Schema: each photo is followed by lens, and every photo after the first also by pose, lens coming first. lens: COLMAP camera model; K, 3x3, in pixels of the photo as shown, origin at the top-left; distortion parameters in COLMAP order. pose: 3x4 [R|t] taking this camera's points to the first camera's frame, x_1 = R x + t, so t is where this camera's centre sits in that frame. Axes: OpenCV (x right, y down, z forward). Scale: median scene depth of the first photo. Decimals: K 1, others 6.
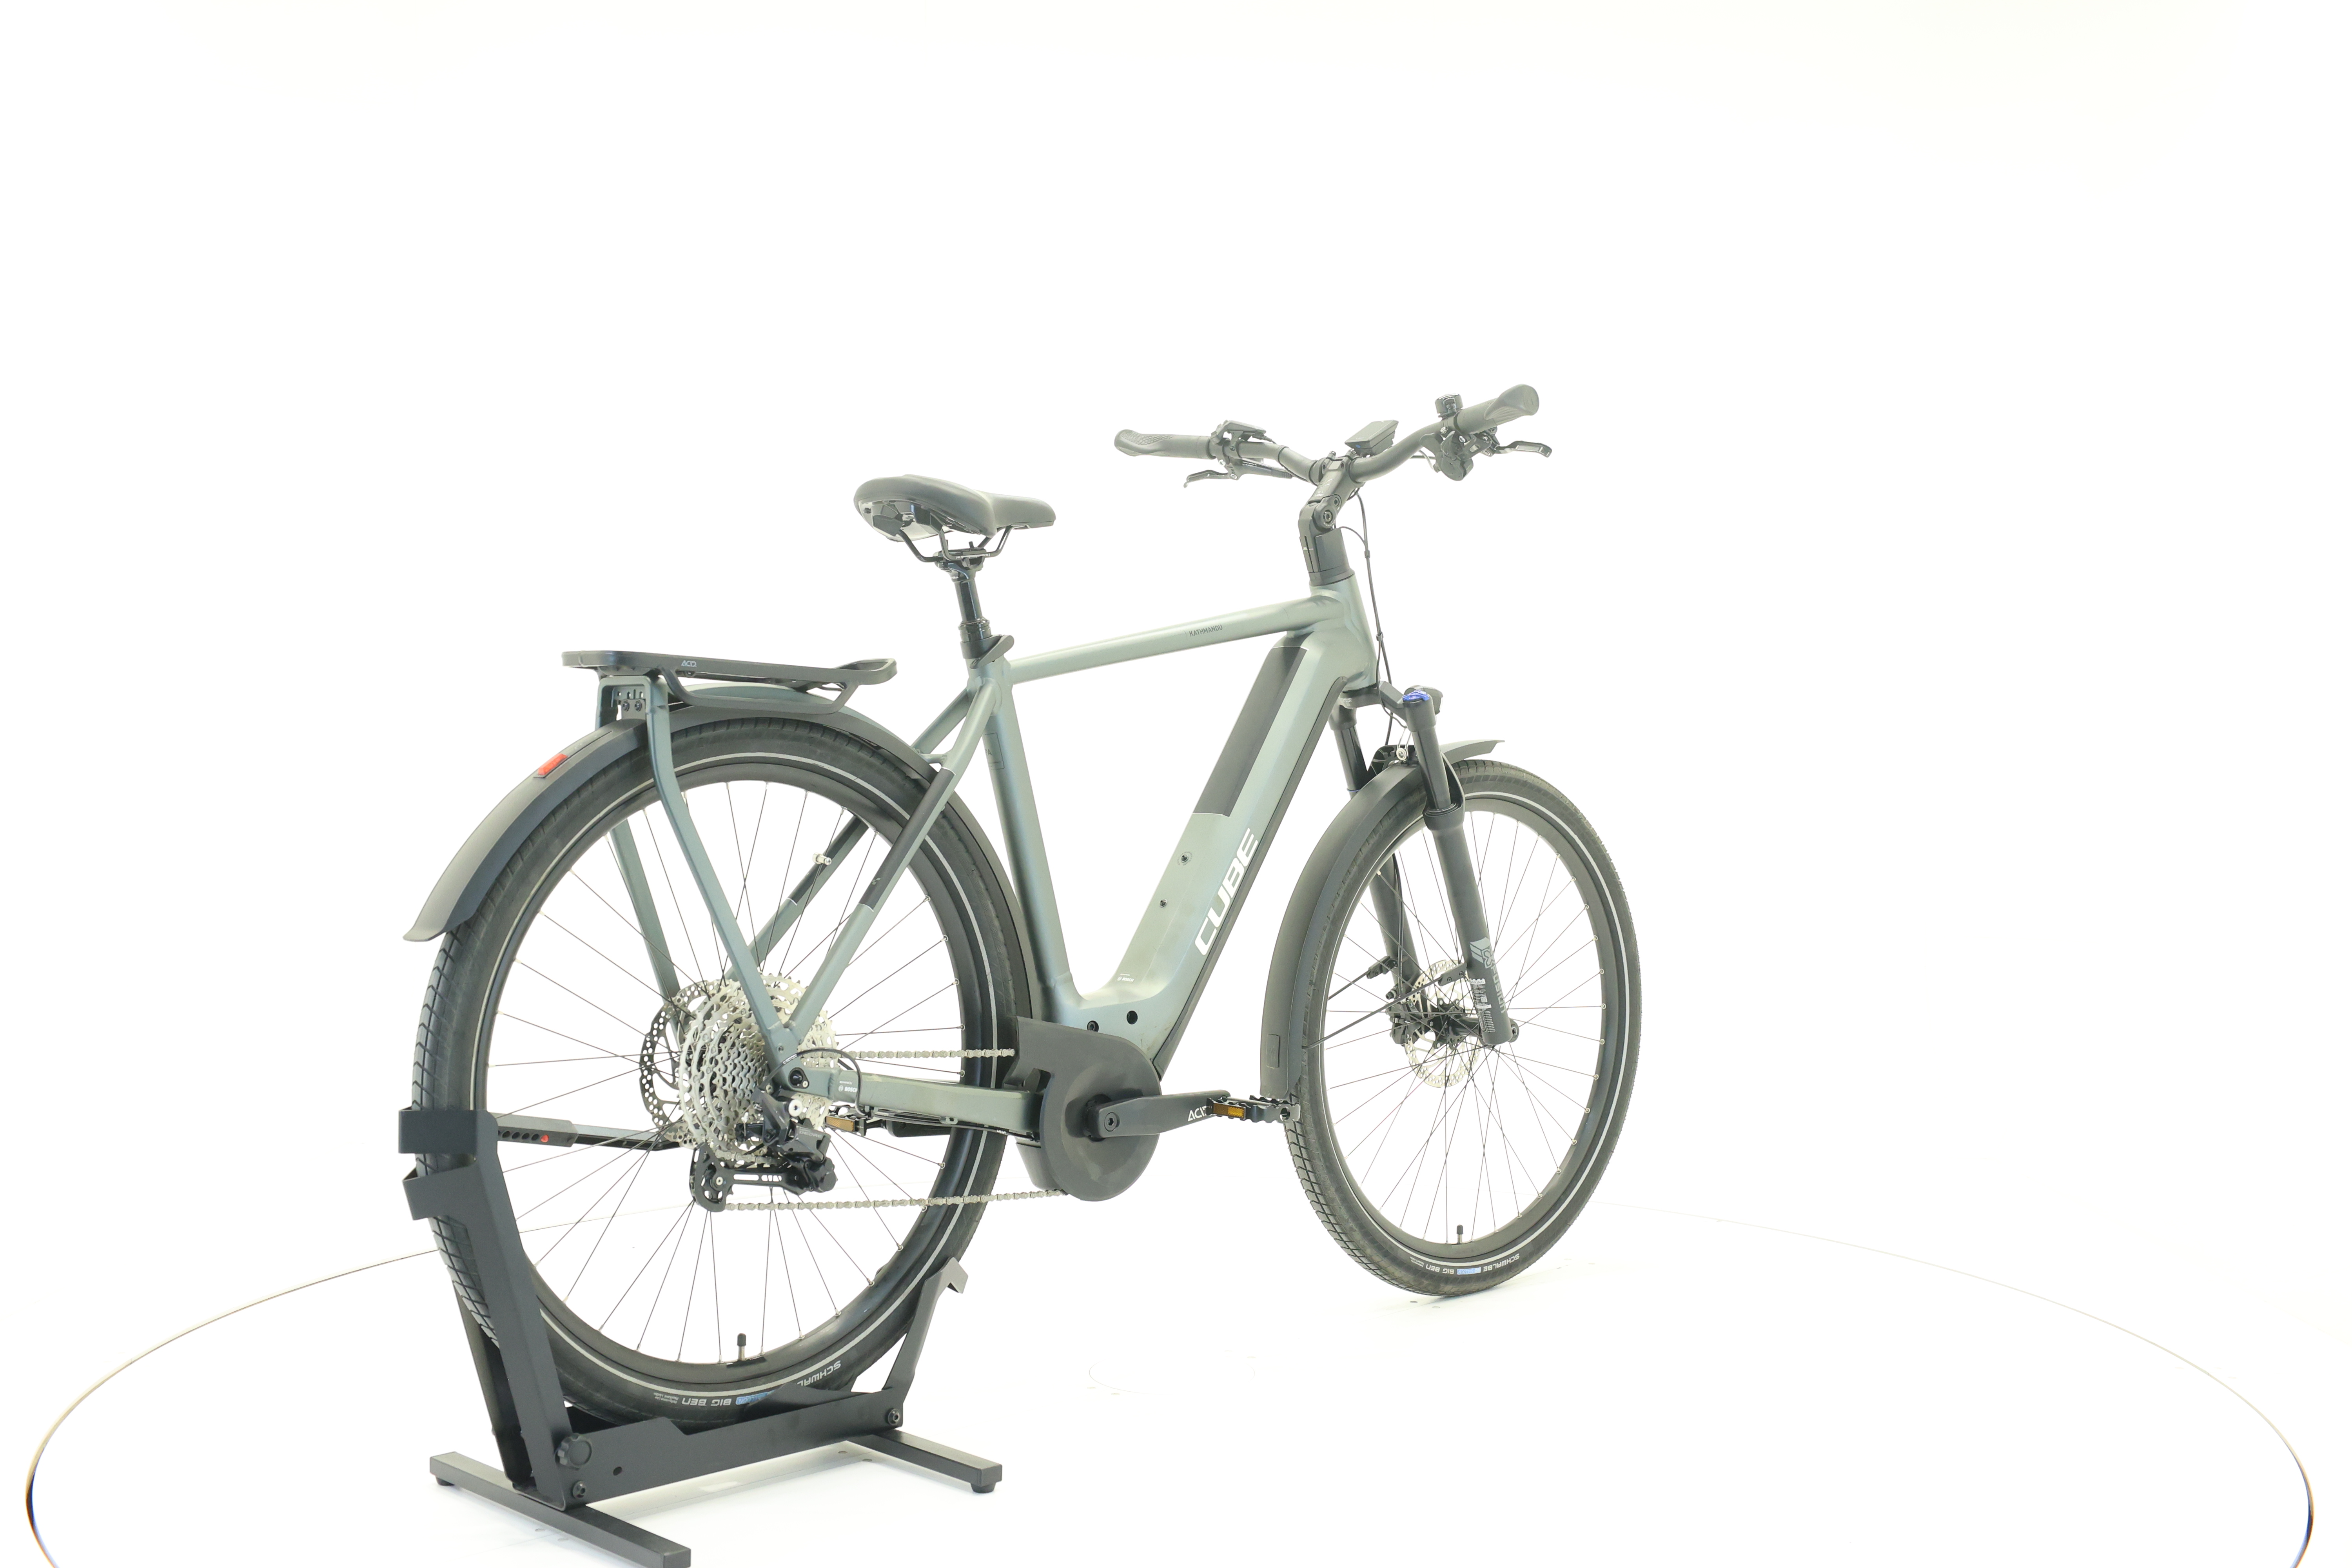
lens RADIAL K [[2472.5, 0, 1174.1], [0, 2472.5, 777.0], [0, 0, 1]] dist [-0.015906, 0.000000]
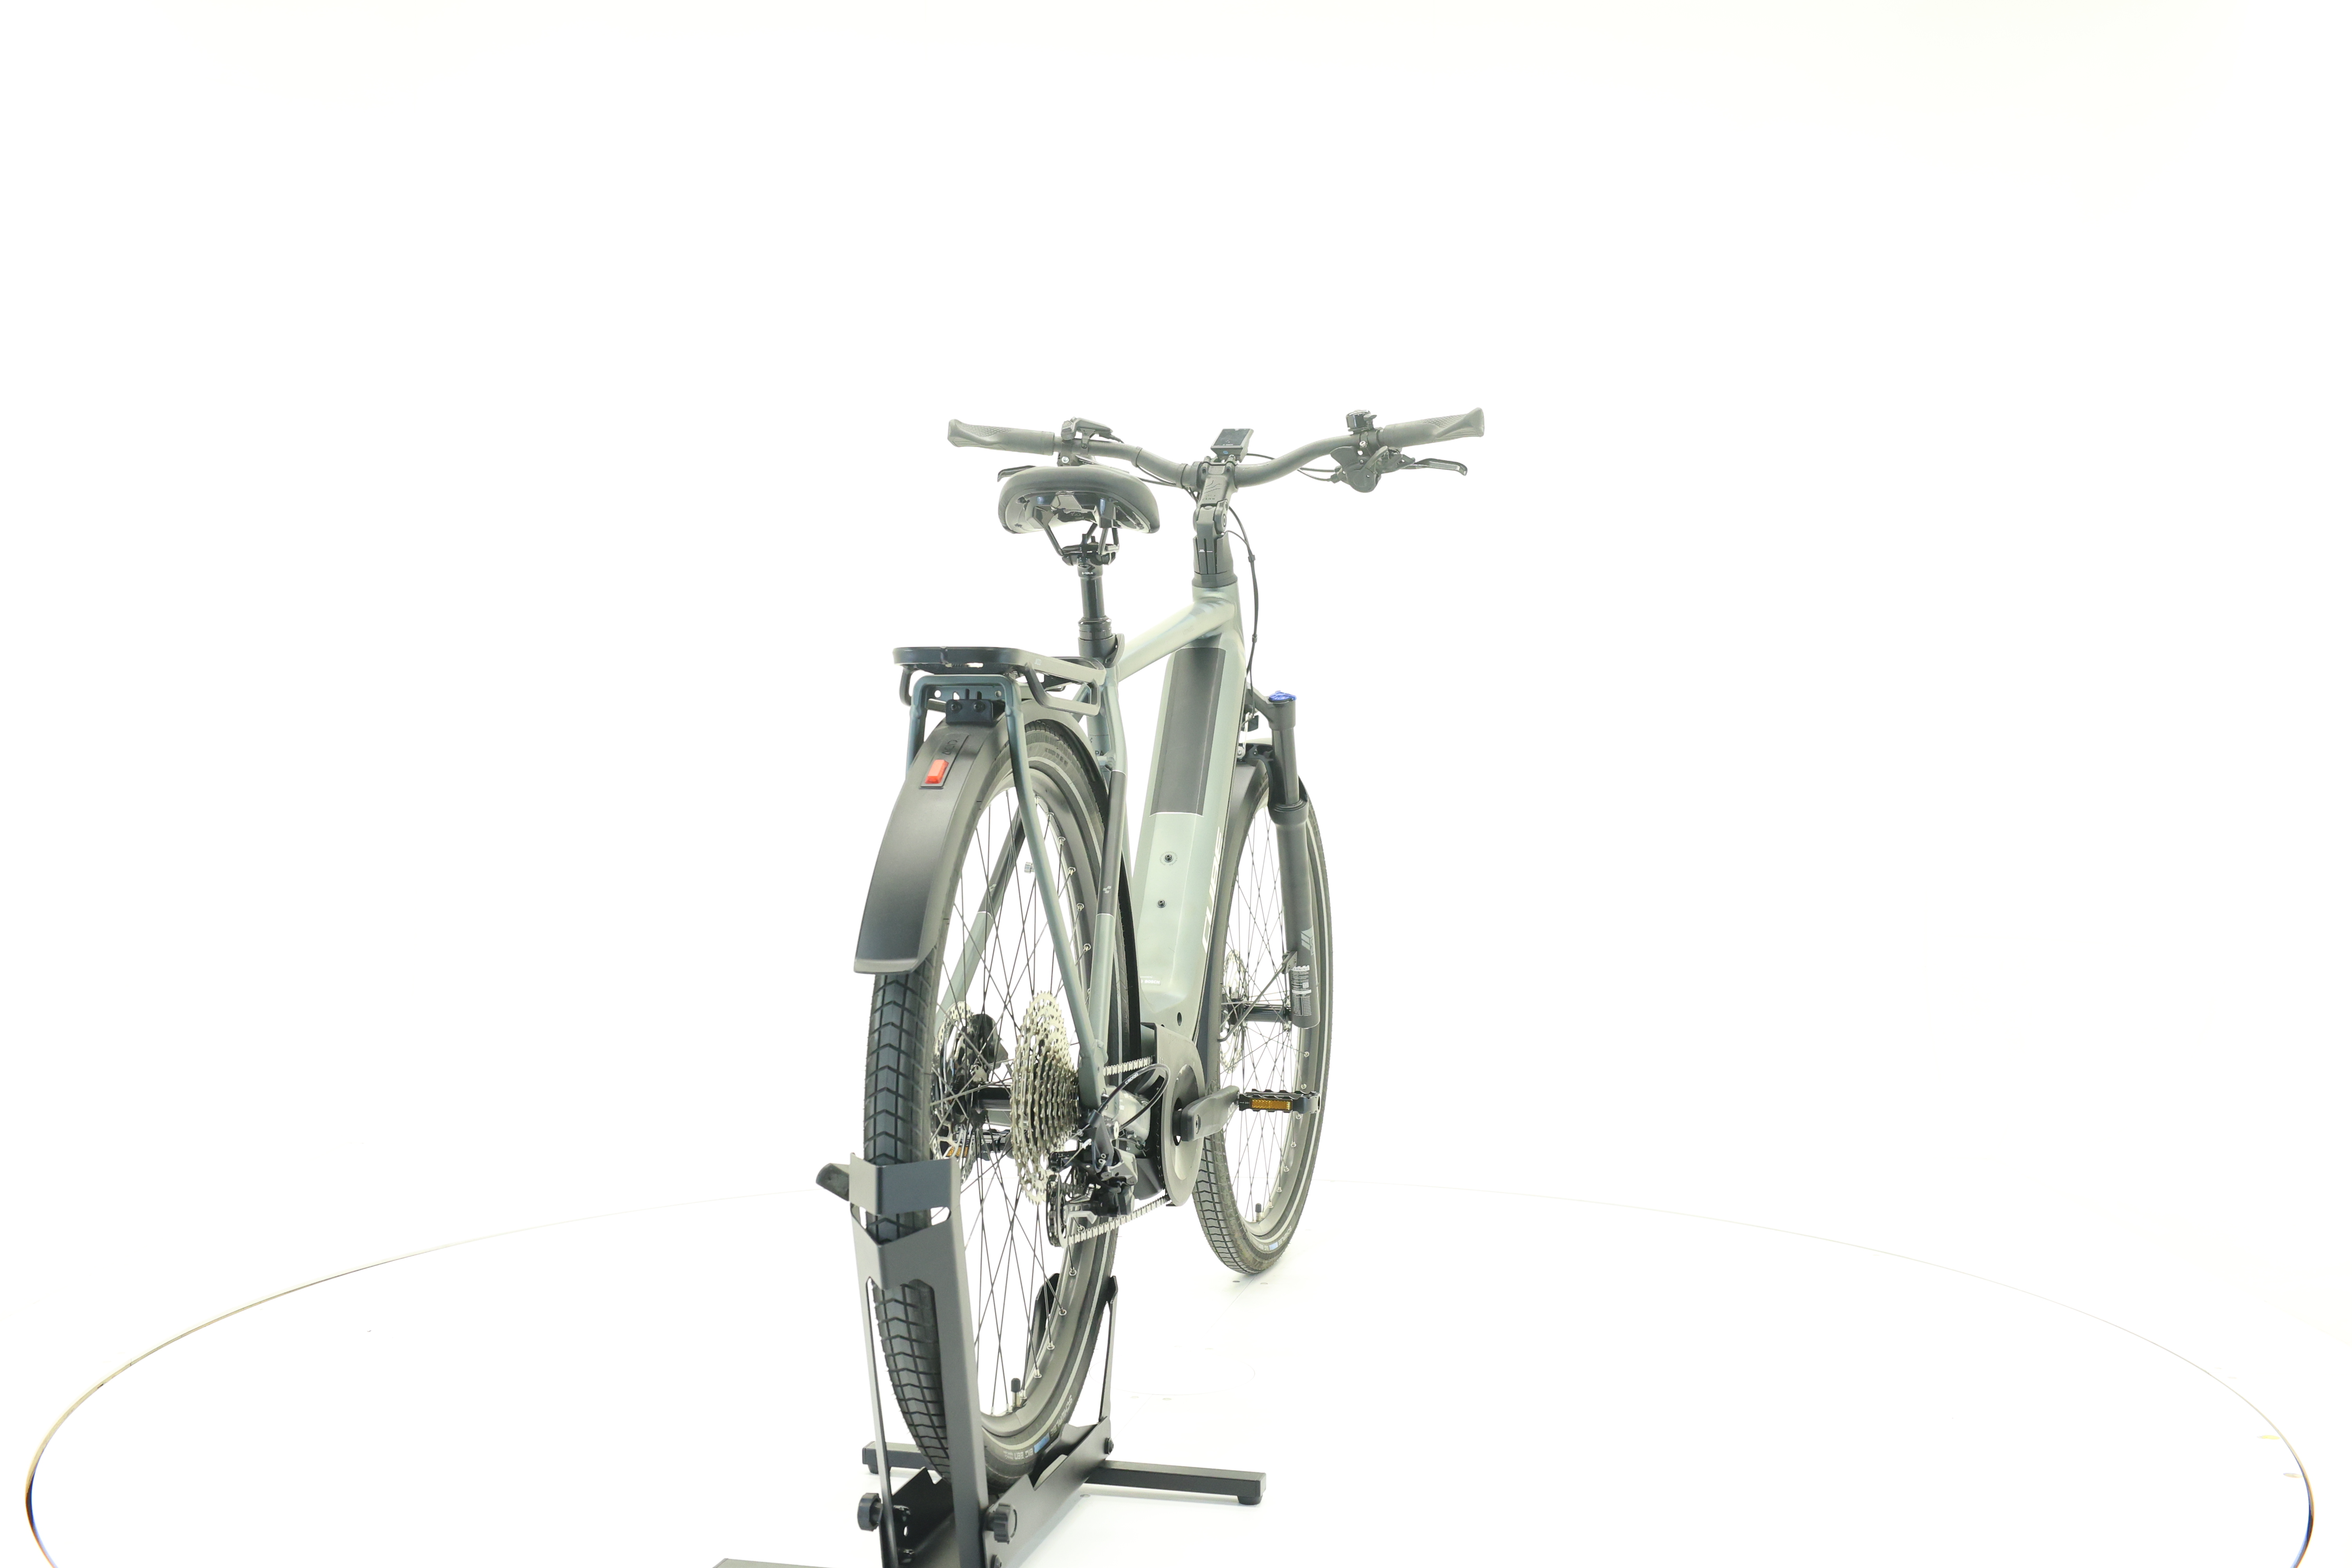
lens RADIAL K [[2472.5, 0, 1176.0], [0, 2472.5, 781.8], [0, 0, 1]] dist [-0.015906, 0.000000]
pose [[0.855582, -0.012911, 0.517506, -0.541686], [0.010167, 0.999915, 0.008137, -0.006537], [-0.517567, -0.001701, 0.855641, 0.151486]]
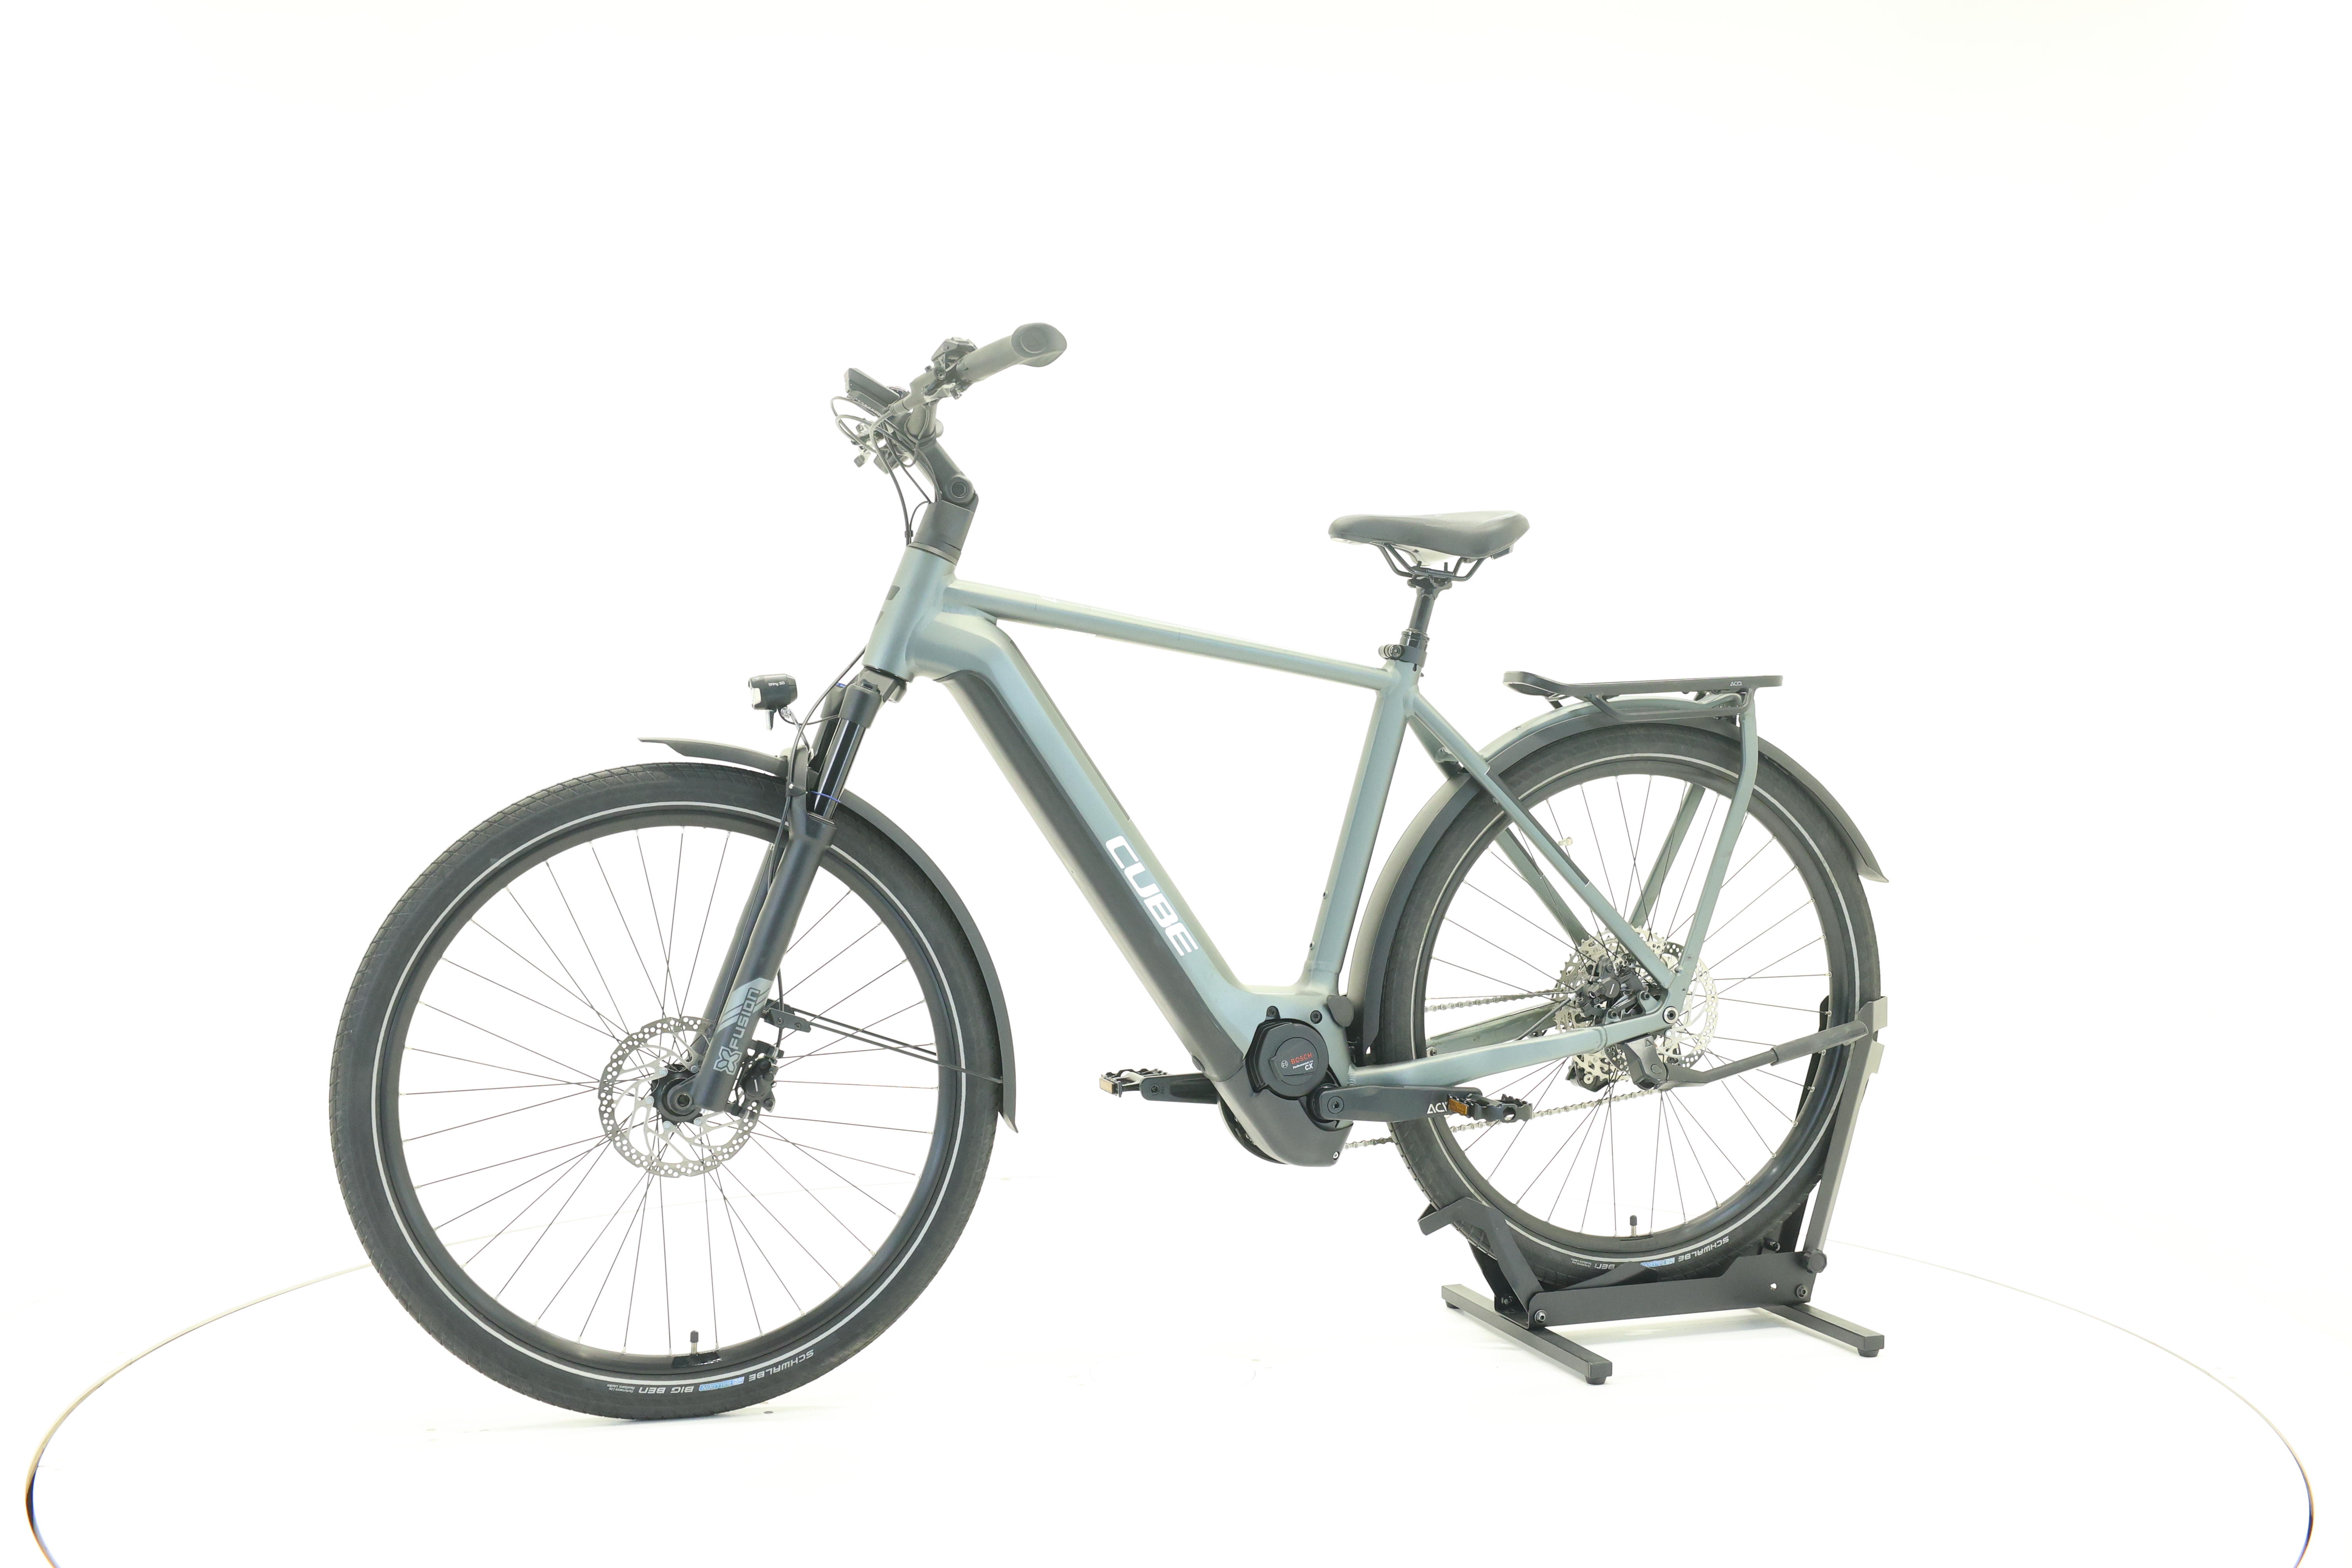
lens RADIAL K [[2472.5, 0, 1172.4], [0, 2472.5, 783.9], [0, 0, 1]] dist [-0.015906, 0.000000]
pose [[-0.897623, -0.023311, 0.440147, -0.458797], [-0.002566, 0.998860, 0.047669, -0.046987], [-0.440757, 0.041659, -0.896659, 1.988940]]
